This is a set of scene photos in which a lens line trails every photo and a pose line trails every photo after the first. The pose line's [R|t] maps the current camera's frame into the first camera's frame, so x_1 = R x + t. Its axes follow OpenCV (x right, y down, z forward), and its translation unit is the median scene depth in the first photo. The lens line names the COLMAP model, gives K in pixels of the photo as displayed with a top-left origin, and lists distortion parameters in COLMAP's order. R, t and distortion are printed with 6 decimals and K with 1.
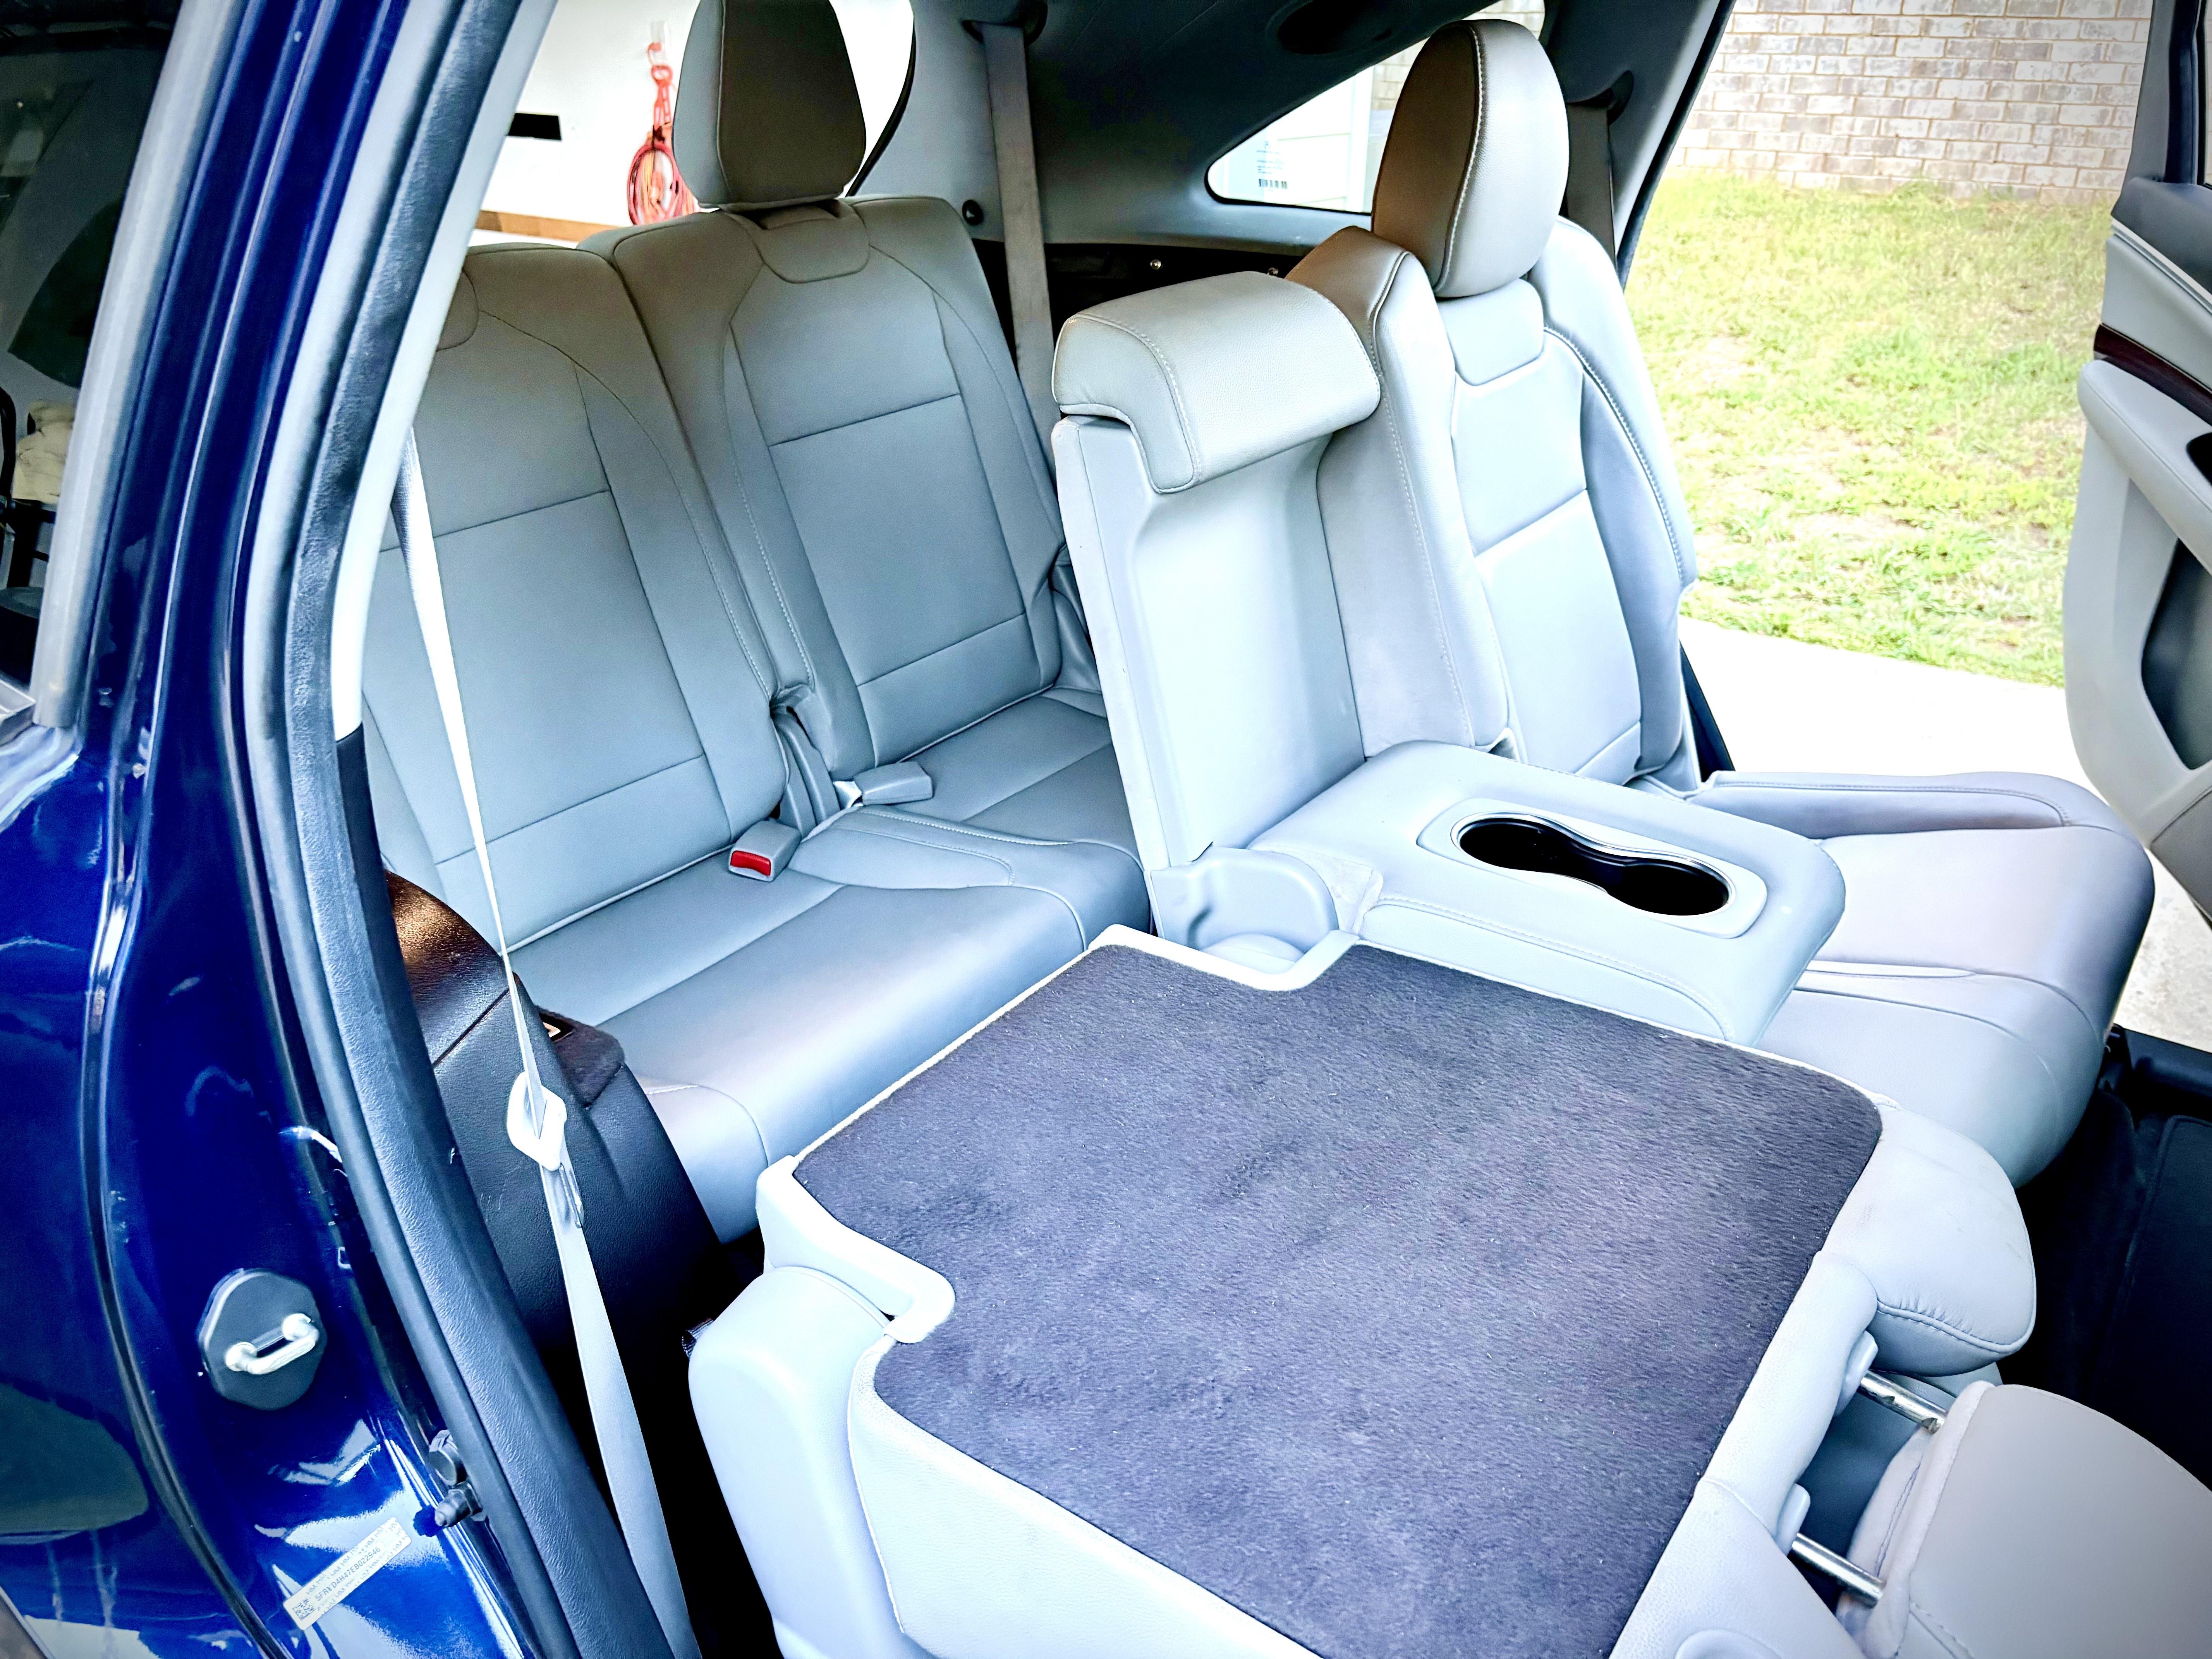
lens RADIAL K [[1685.7, 0, 1103.2], [0, 1685.7, 835.3], [0, 0, 1]] dist [0.032961, -0.055728]
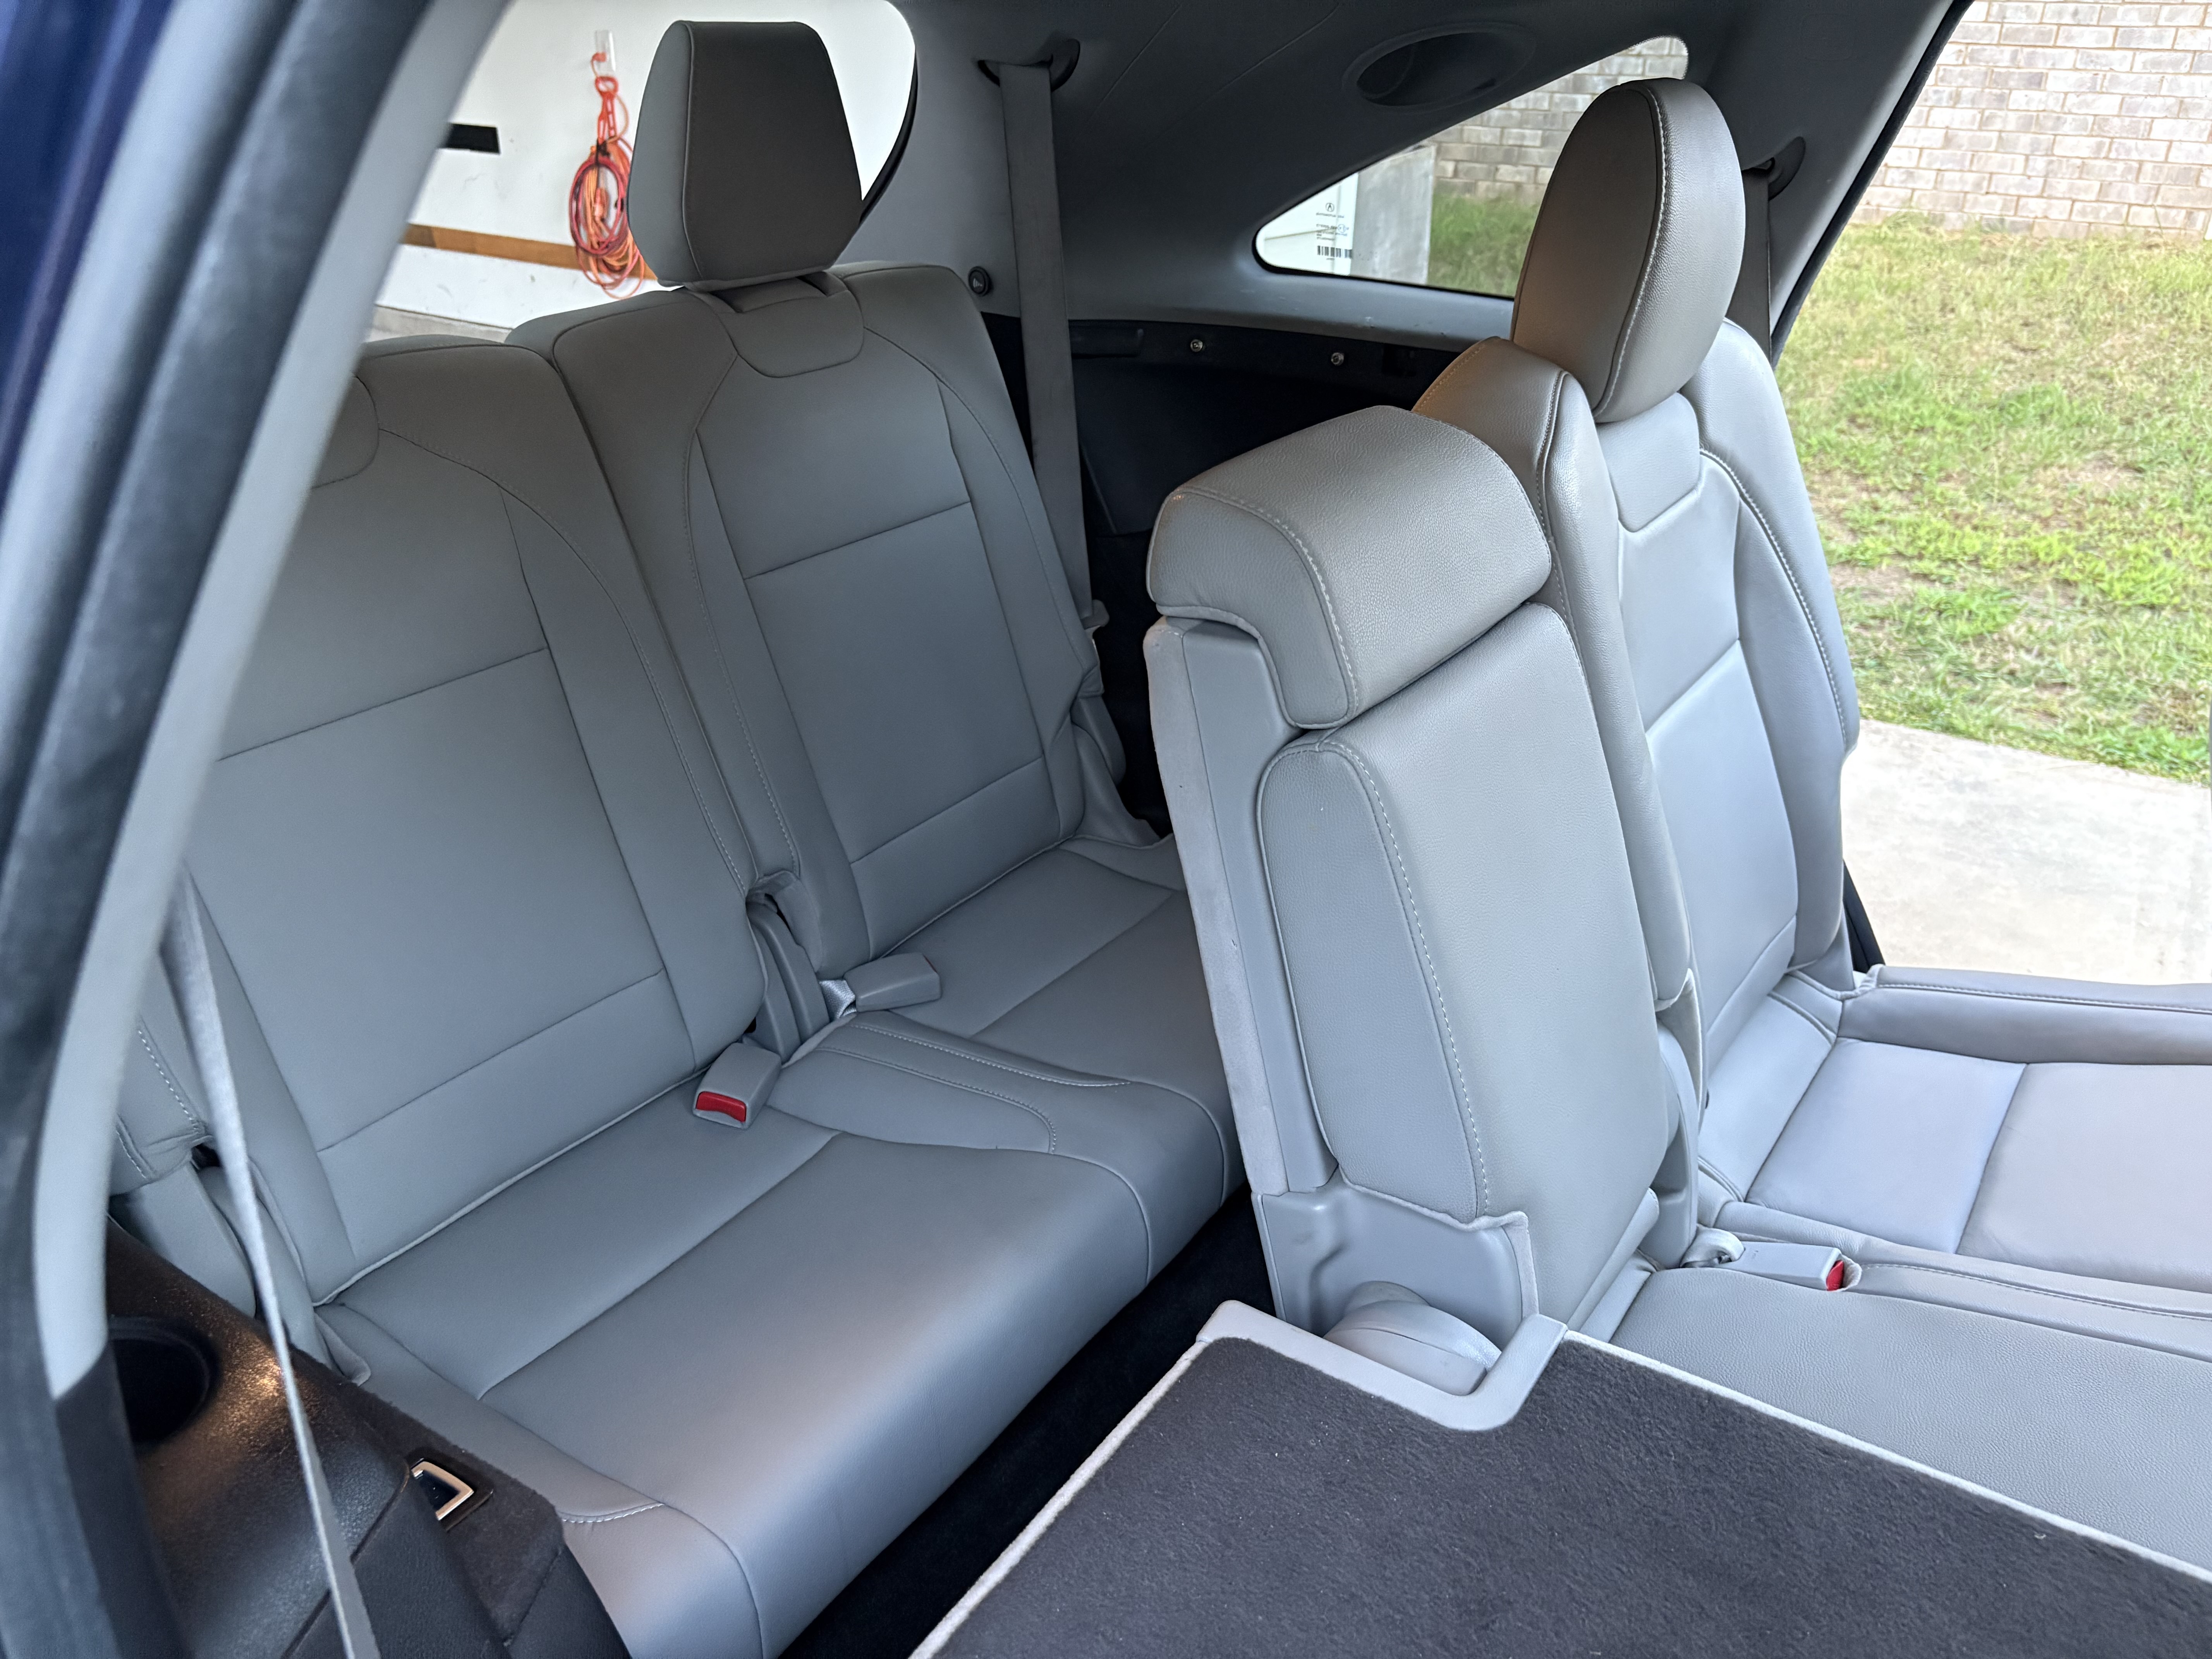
lens RADIAL K [[1685.7, 0, 1095.0], [0, 1685.7, 824.9], [0, 0, 1]] dist [0.032961, -0.055728]
pose [[0.999594, 0.001388, 0.028444, -0.047642], [-0.001155, 0.999966, -0.008201, -0.096474], [-0.028455, 0.008165, 0.999562, 0.165832]]
